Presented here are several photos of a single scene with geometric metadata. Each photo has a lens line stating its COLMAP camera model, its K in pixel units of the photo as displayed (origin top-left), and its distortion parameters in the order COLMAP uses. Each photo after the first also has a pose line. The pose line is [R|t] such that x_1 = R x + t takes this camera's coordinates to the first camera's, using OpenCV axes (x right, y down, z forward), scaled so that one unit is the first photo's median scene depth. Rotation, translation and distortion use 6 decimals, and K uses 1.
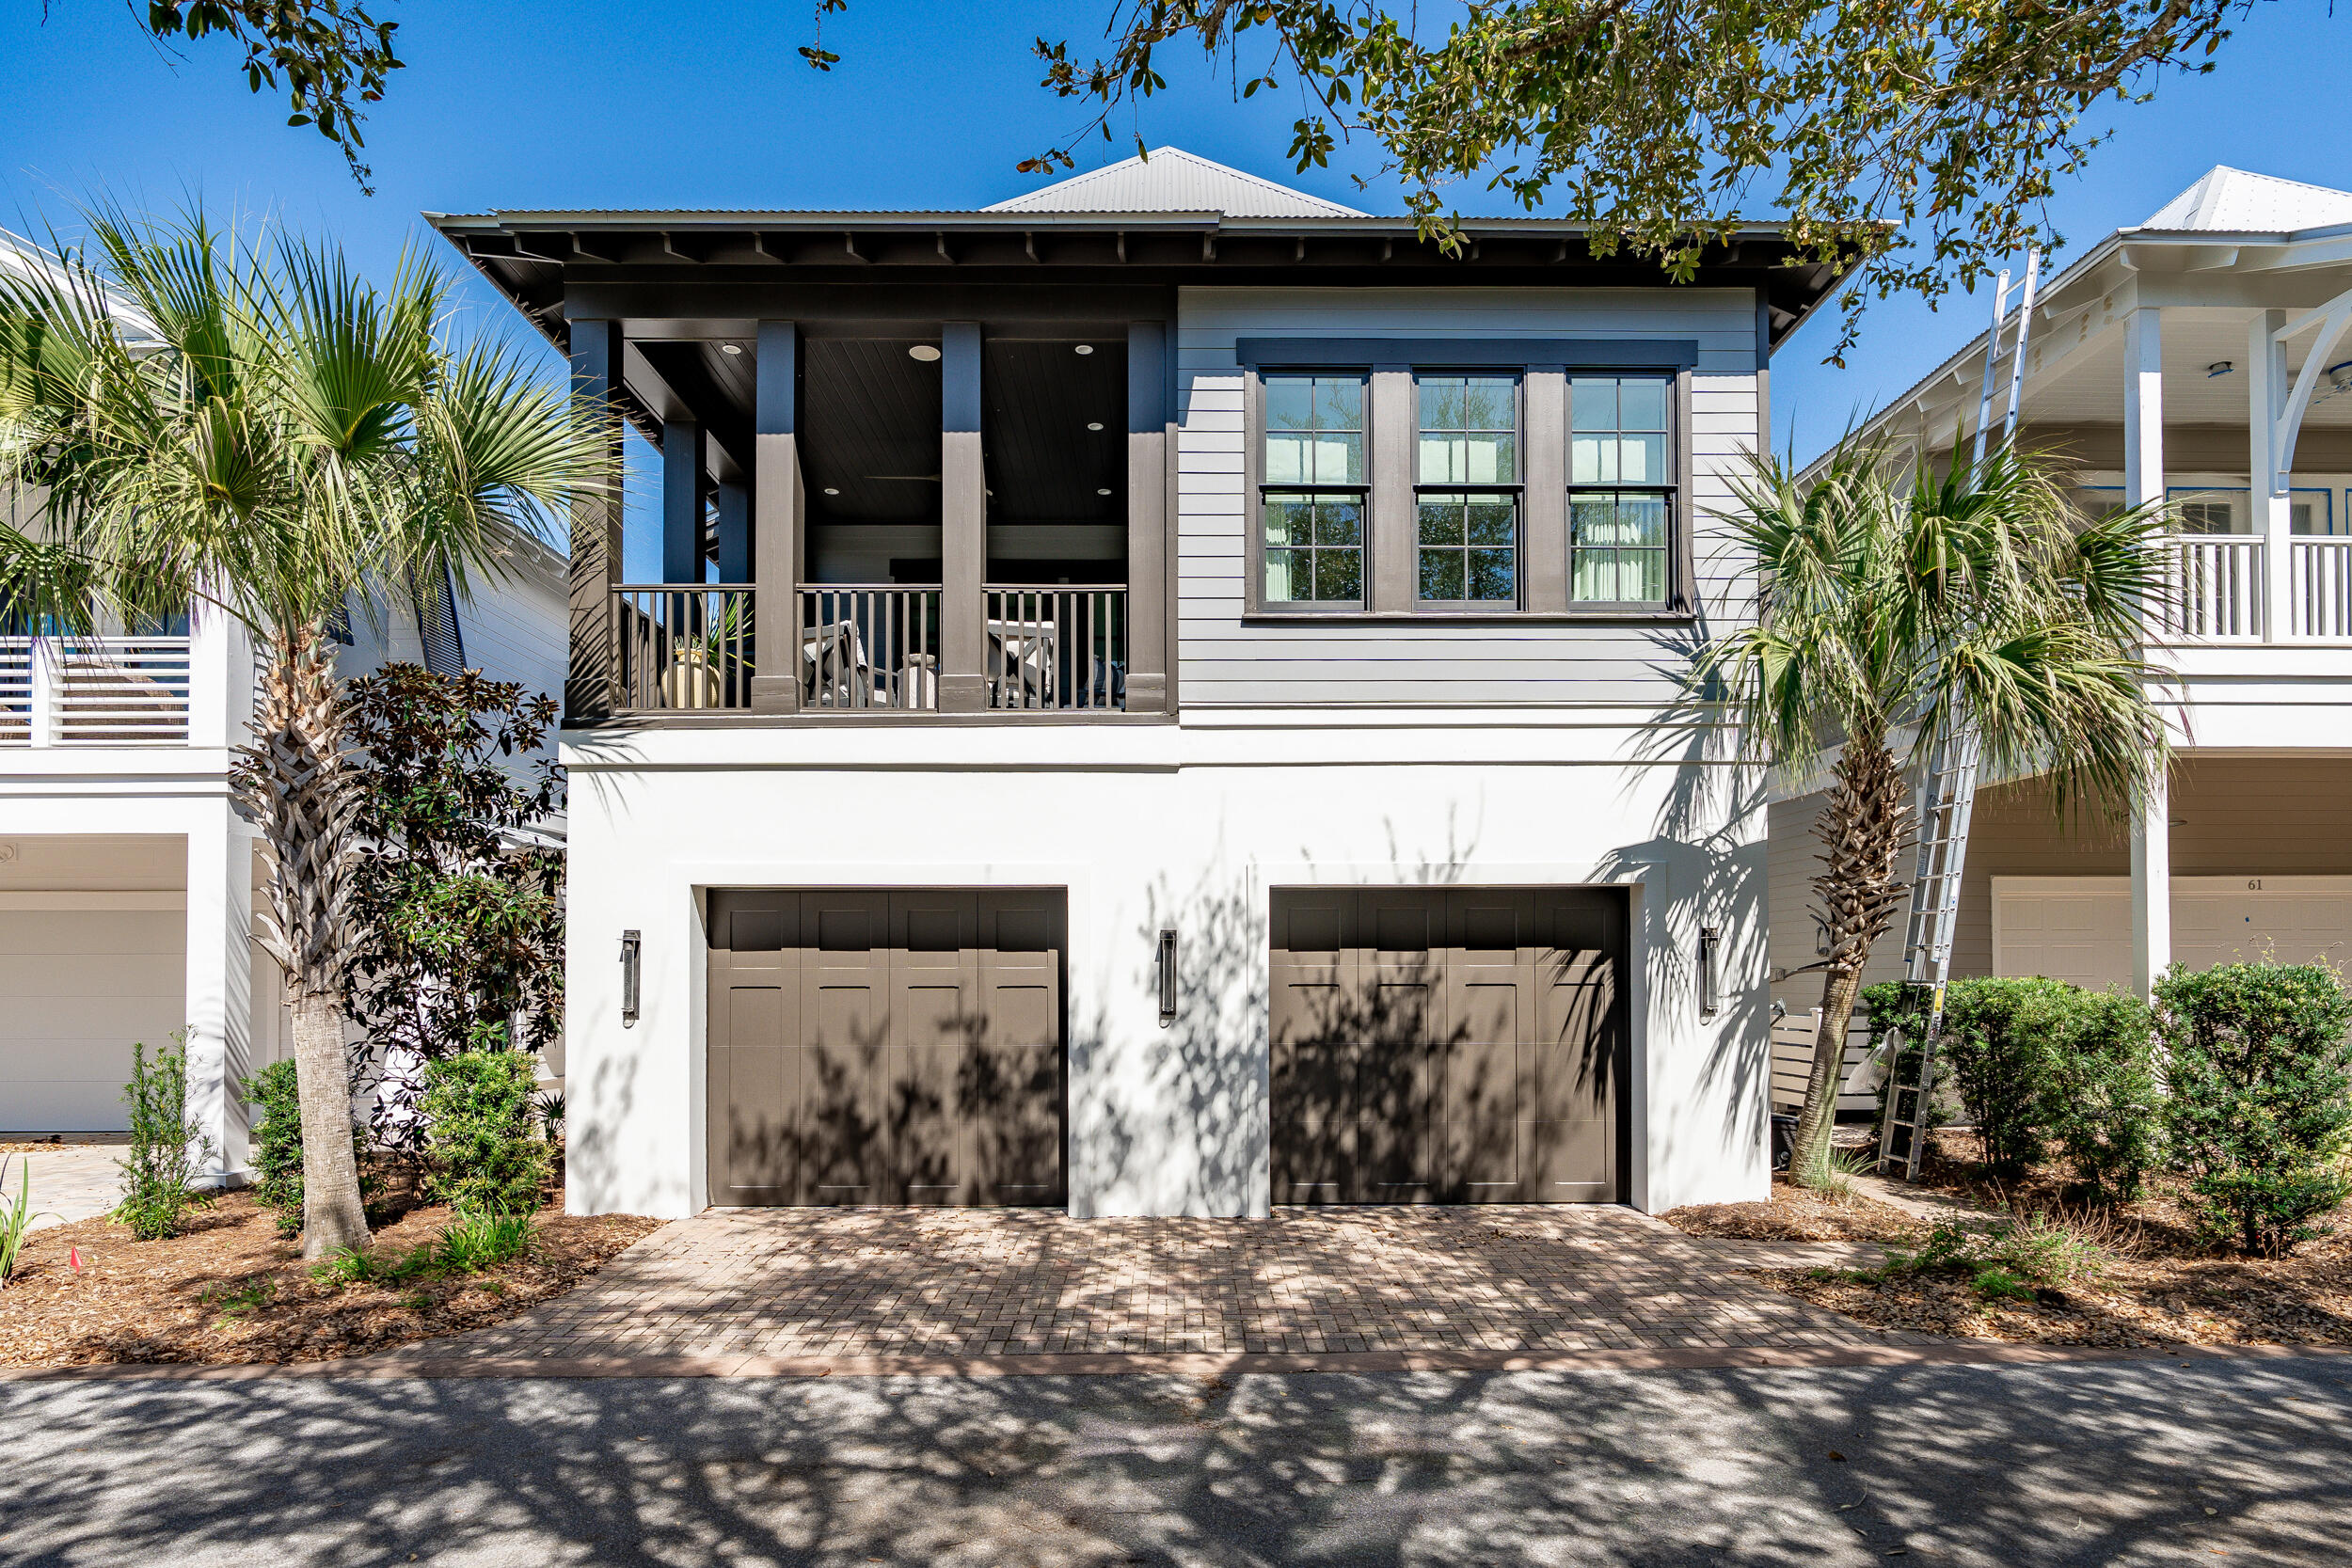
lens RADIAL K [[1308.1, 0, 1173.5], [0, 1308.1, 937.0], [0, 0, 1]] dist [-0.003086, -0.000975]
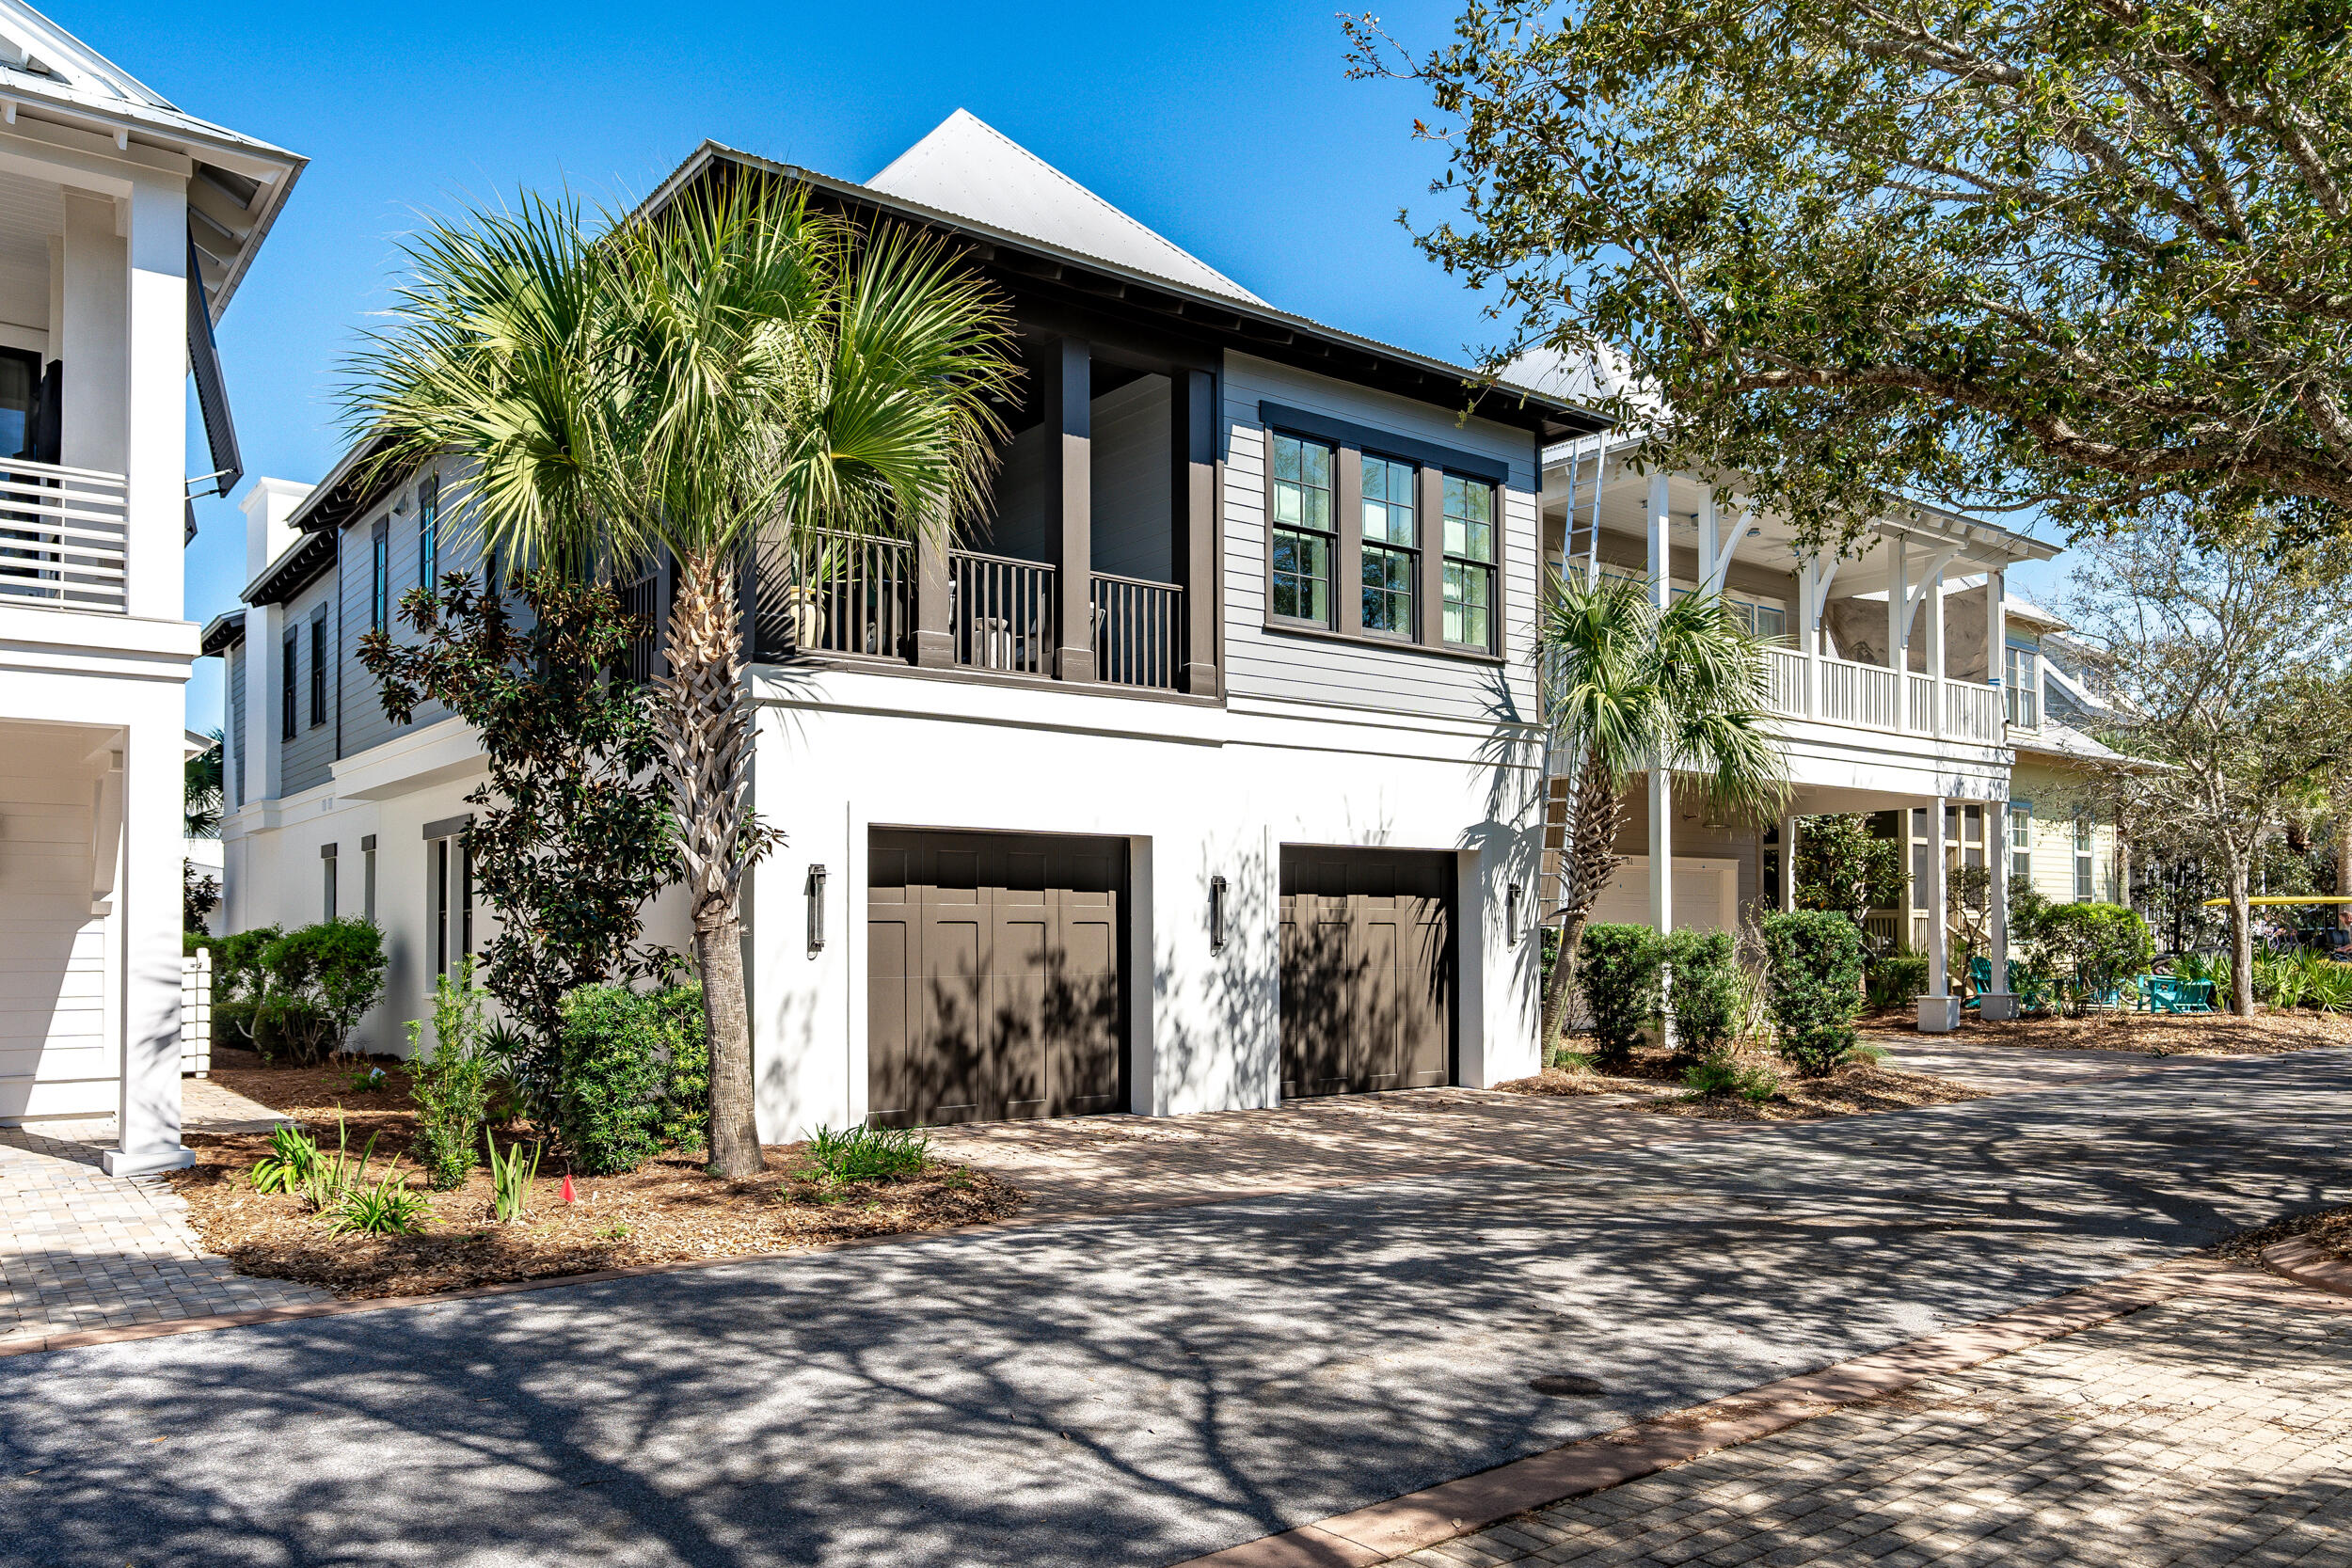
lens RADIAL K [[1631.2, 0, 1120.4], [0, 1631.2, 914.3], [0, 0, 1]] dist [0.004284, 0.003344]
pose [[0.808472, 0.008529, 0.588473, -0.960340], [-0.008003, 0.999962, -0.003499, 0.035078], [-0.588481, -0.001881, 0.808509, -0.169304]]
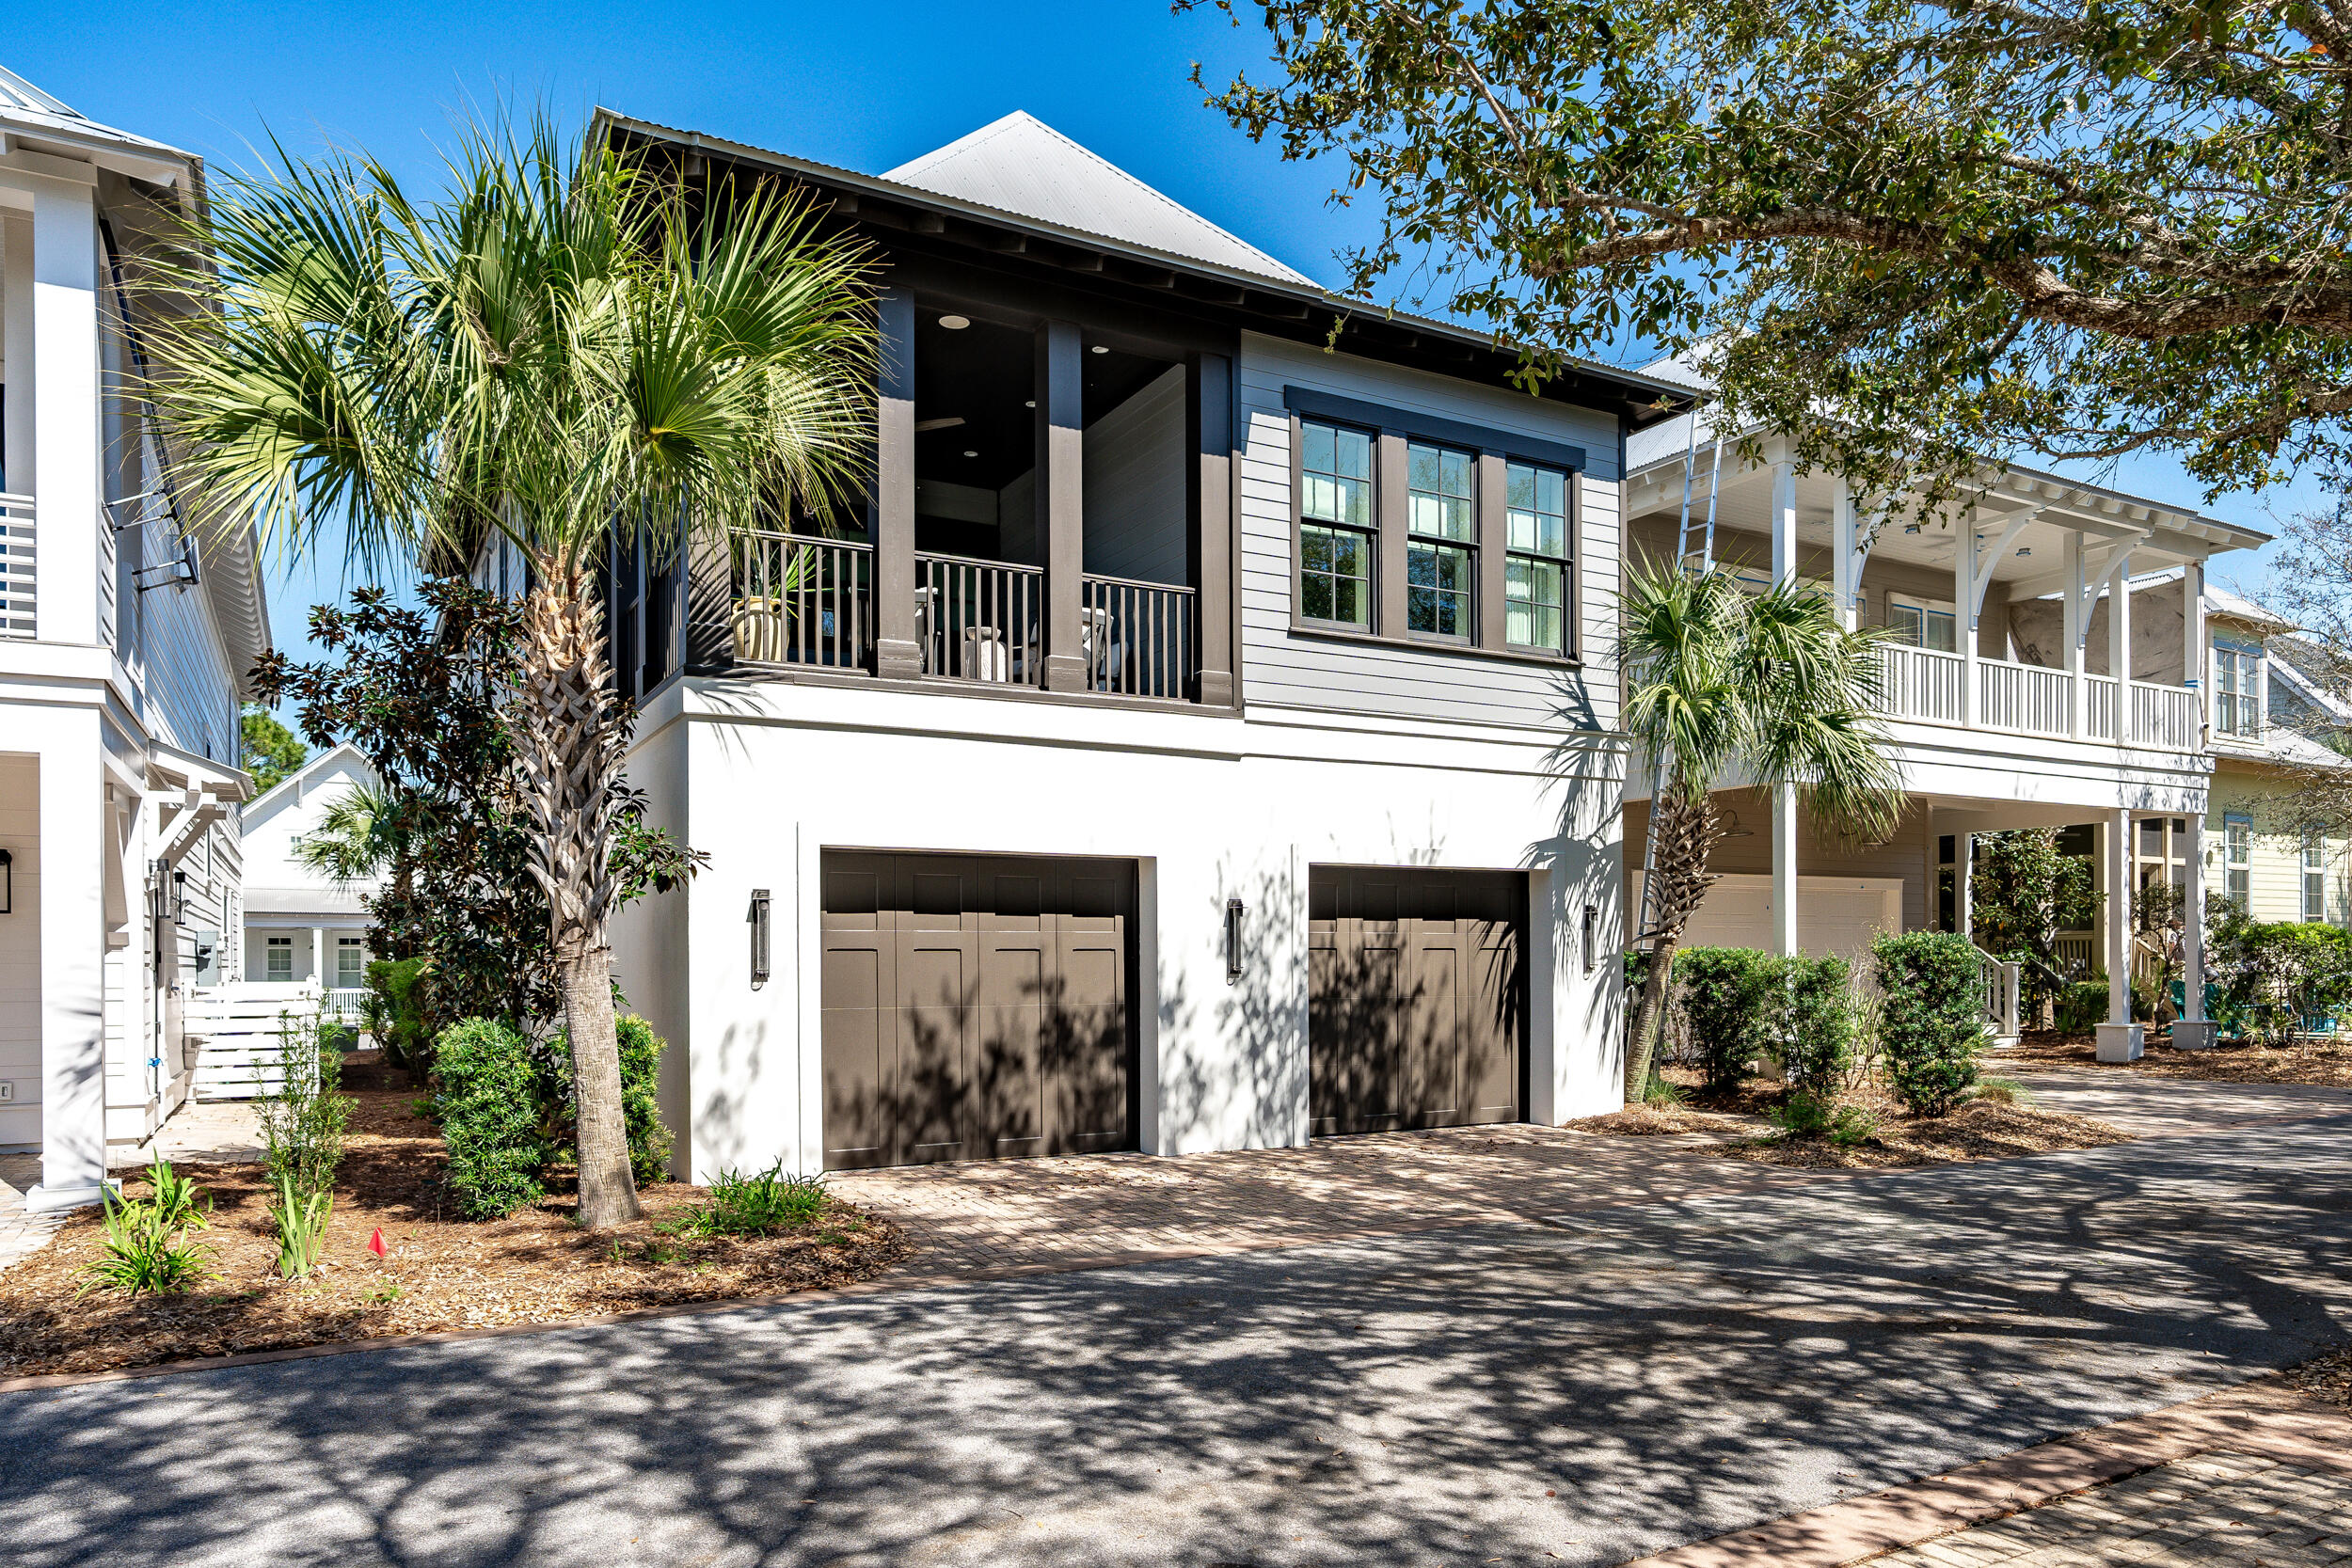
lens RADIAL K [[1512.0, 0, 1179.6], [0, 1512.0, 974.2], [0, 0, 1]] dist [-0.002274, -0.000416]
pose [[0.877935, -0.006128, 0.478740, -0.669616], [-0.004388, 0.999773, 0.020845, 0.031739], [-0.478759, -0.020401, 0.877709, -0.128527]]
